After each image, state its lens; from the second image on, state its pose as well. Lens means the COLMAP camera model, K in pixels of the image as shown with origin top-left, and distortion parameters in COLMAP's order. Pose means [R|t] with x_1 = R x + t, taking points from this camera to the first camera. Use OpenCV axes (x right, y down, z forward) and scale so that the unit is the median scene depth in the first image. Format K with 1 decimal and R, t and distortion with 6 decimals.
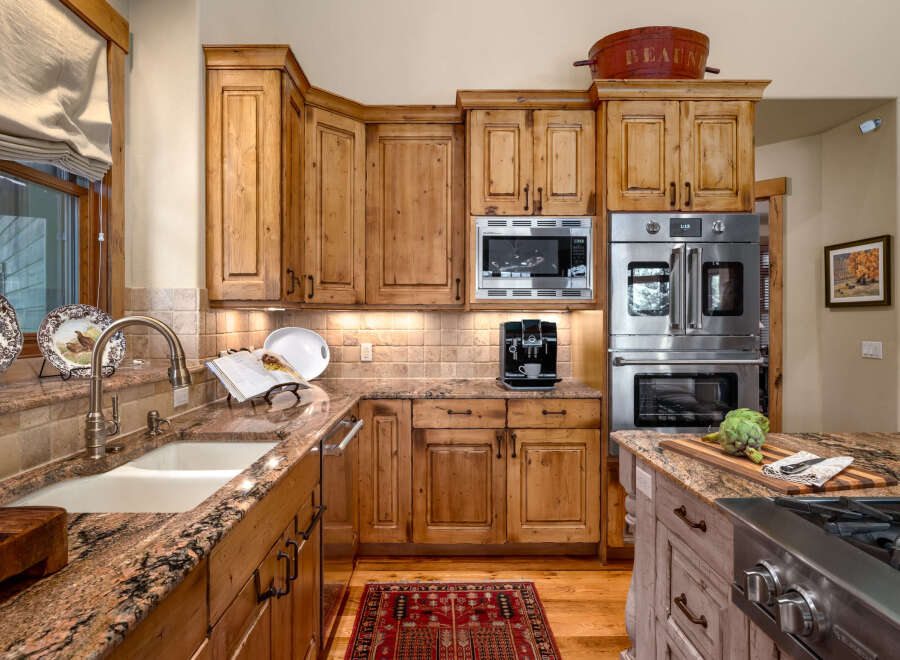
lens RADIAL K [[523.0, 0, 446.6], [0, 523.0, 318.4], [0, 0, 1]] dist [-0.000753, 0.000785]
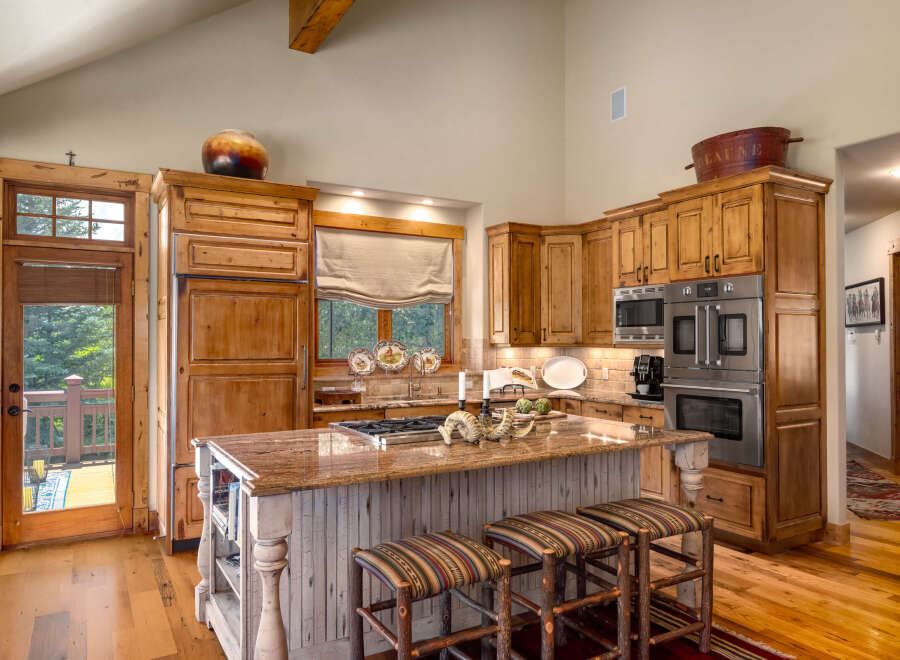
lens RADIAL K [[627.9, 0, 451.0], [0, 627.9, 334.7], [0, 0, 1]] dist [0.000353, -0.000657]
pose [[0.505375, -0.008396, -0.862859, 1.440482], [0.001409, 0.999959, -0.008905, -0.040467], [0.862898, 0.003284, 0.505367, -0.383362]]
